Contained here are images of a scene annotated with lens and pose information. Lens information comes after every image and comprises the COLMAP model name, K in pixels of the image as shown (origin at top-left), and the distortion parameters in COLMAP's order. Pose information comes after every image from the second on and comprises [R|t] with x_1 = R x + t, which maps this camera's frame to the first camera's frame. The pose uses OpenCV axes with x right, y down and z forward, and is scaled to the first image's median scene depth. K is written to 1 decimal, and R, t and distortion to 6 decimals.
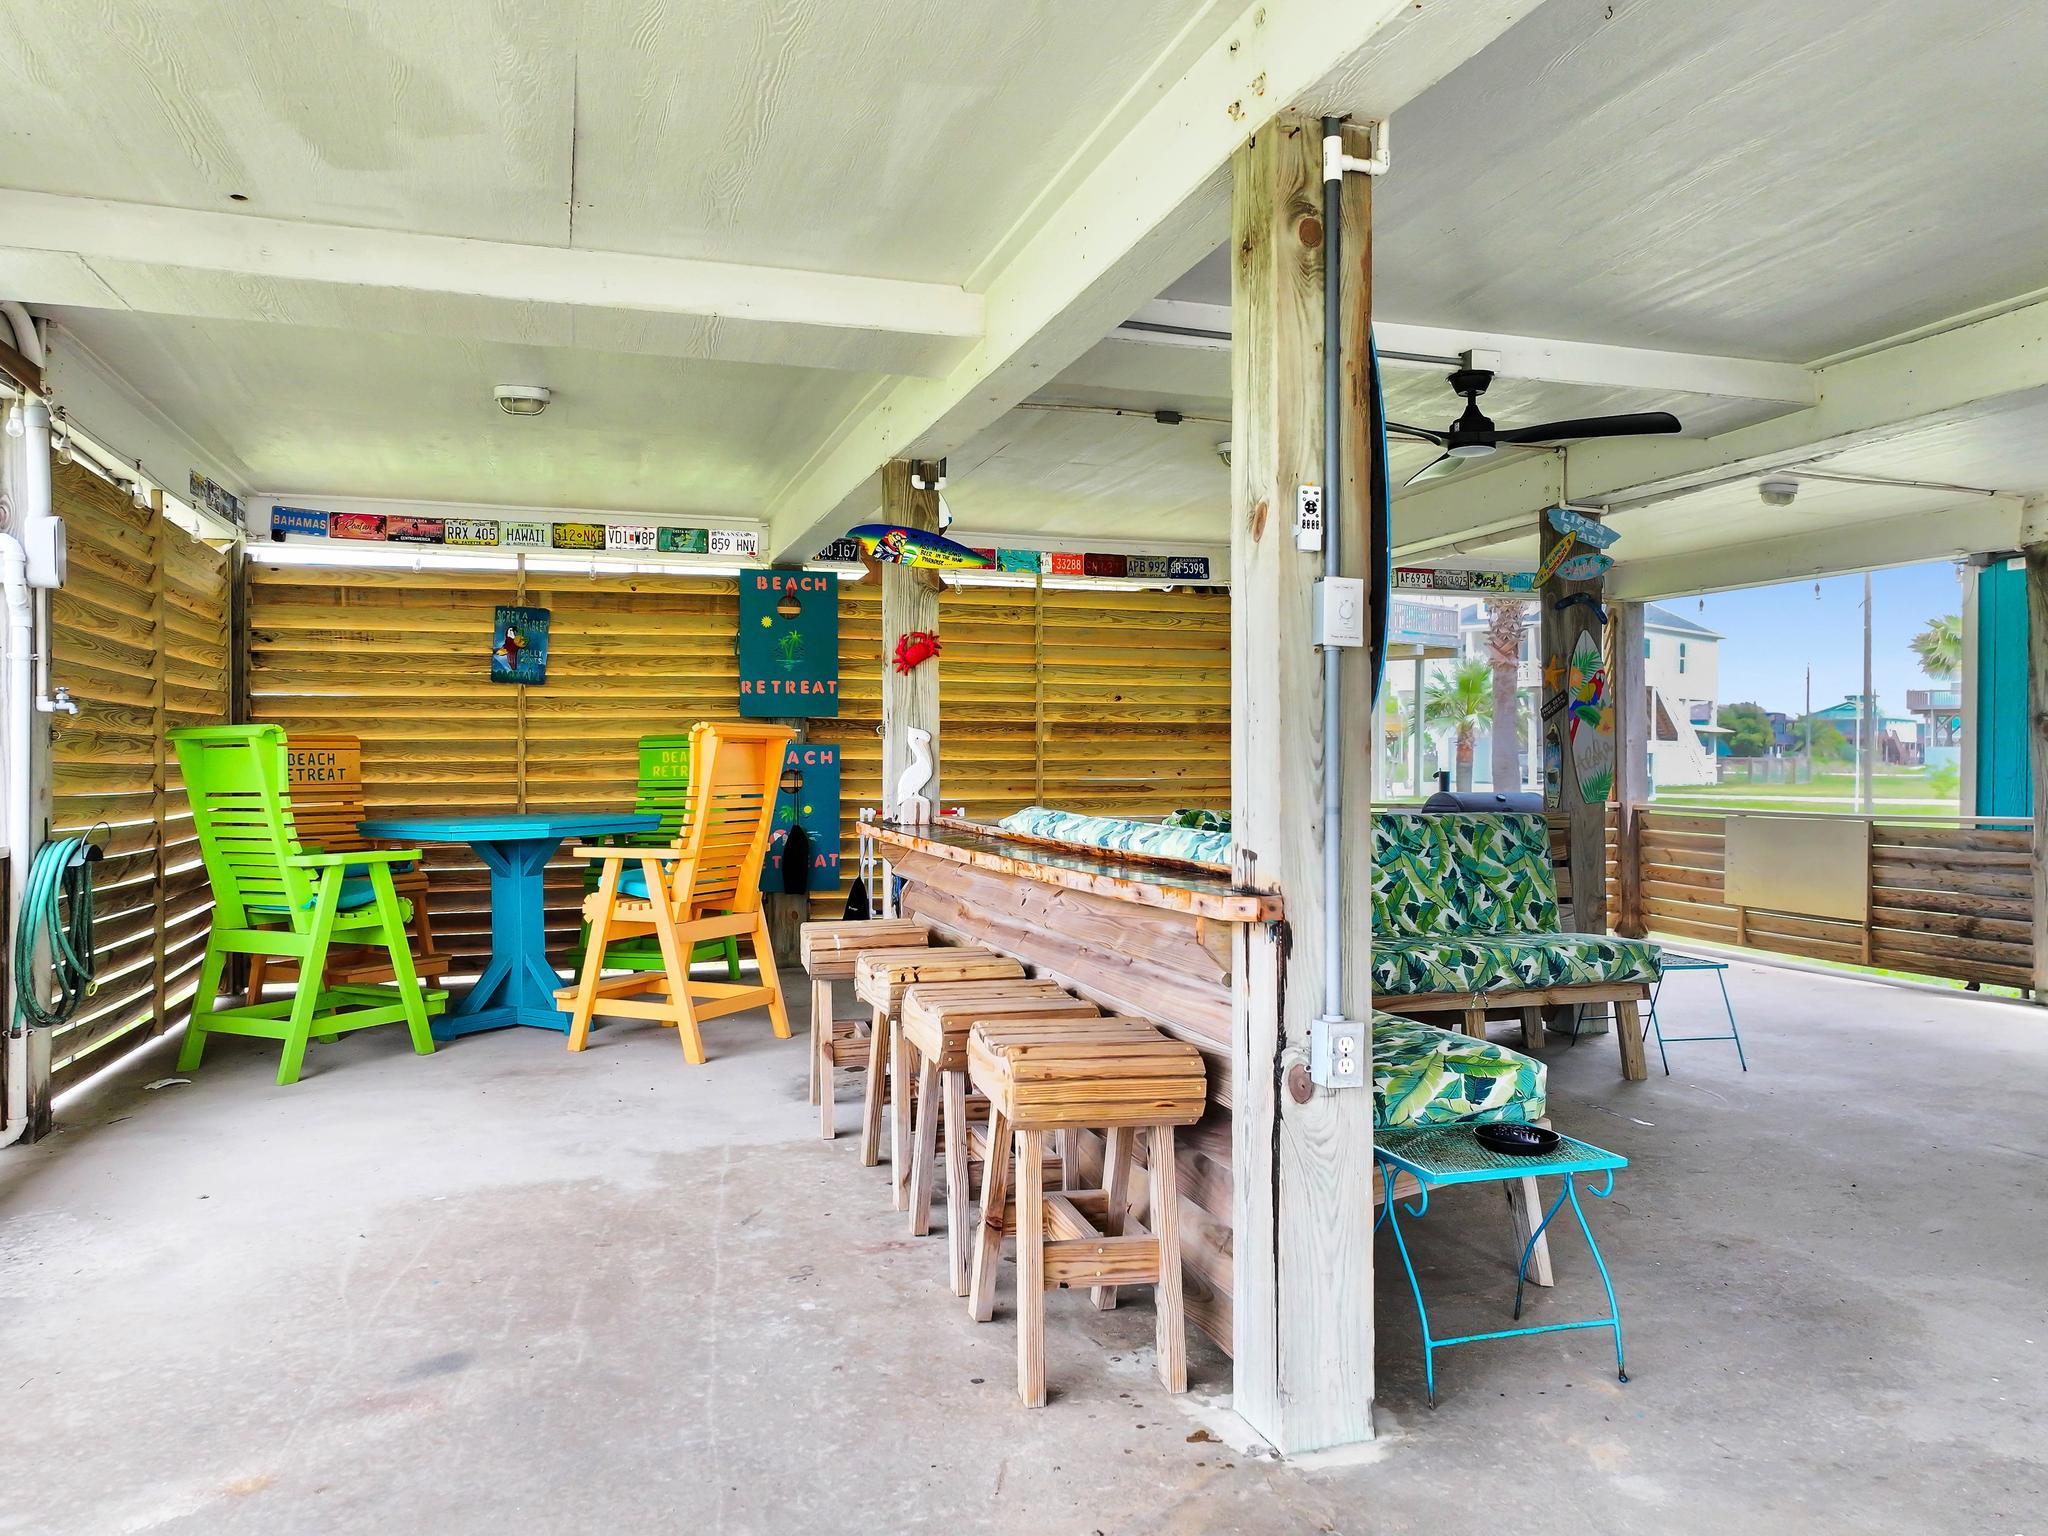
lens RADIAL K [[1449.4, 0, 1031.4], [0, 1449.4, 754.8], [0, 0, 1]] dist [0.005380, 0.008729]
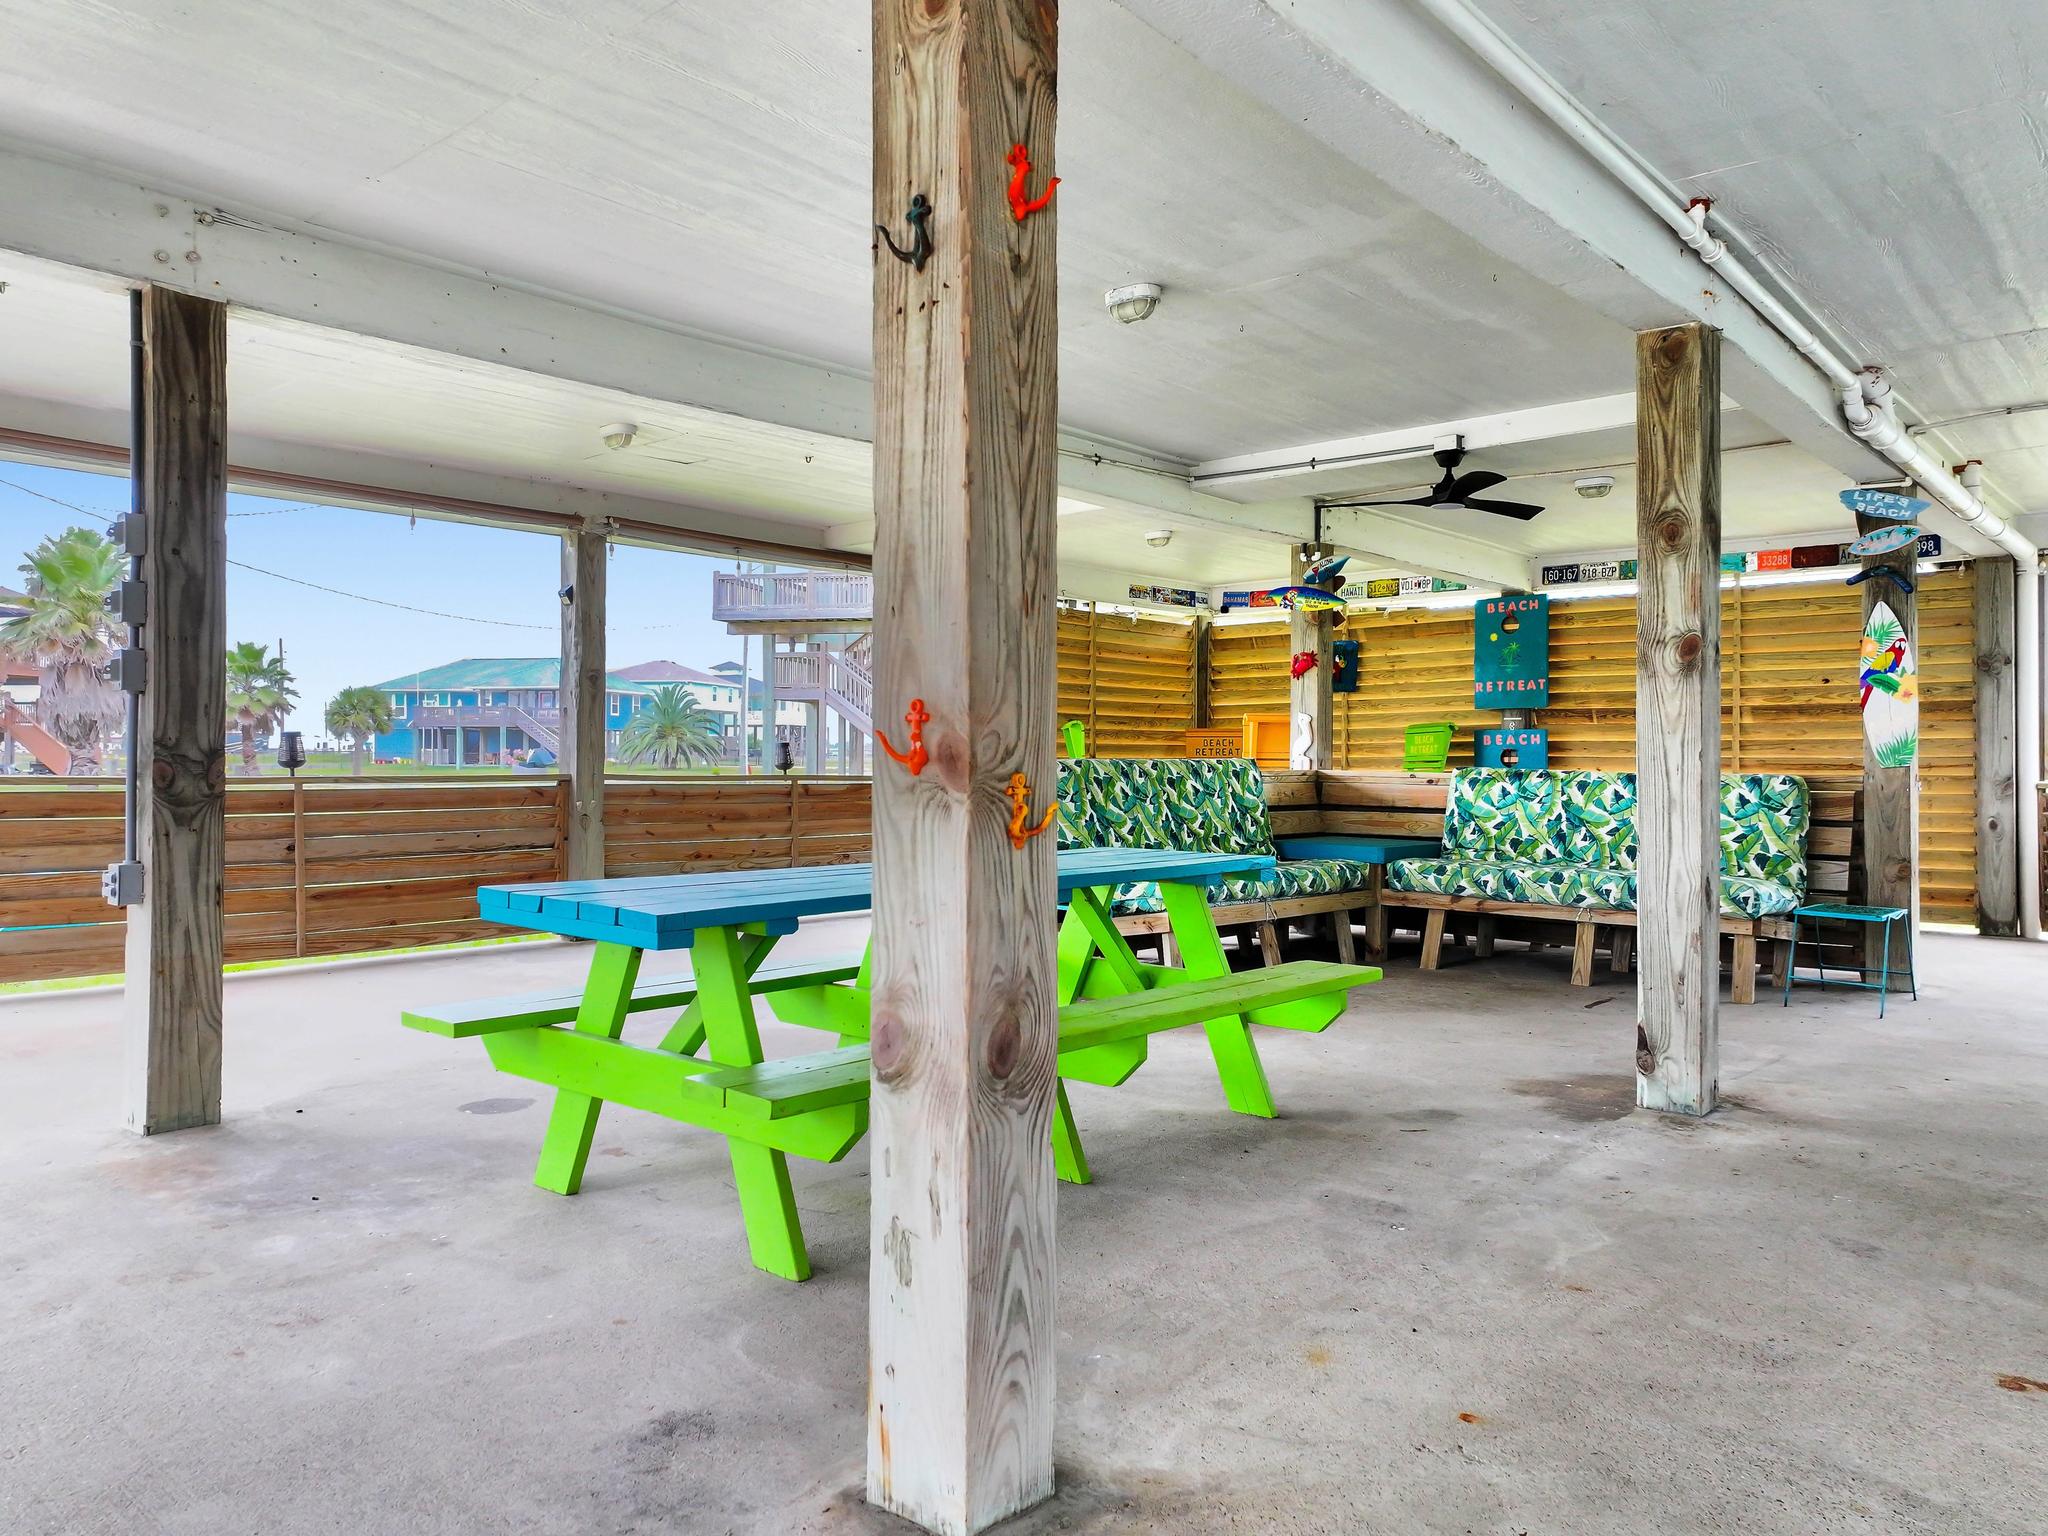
lens RADIAL K [[1449.4, 0, 1031.4], [0, 1449.4, 754.8], [0, 0, 1]] dist [0.005380, 0.008729]
pose [[0.518385, -0.004082, -0.855138, 0.734066], [-0.001174, 0.999984, -0.005485, 0.023435], [0.855147, 0.003848, 0.518372, -0.046945]]
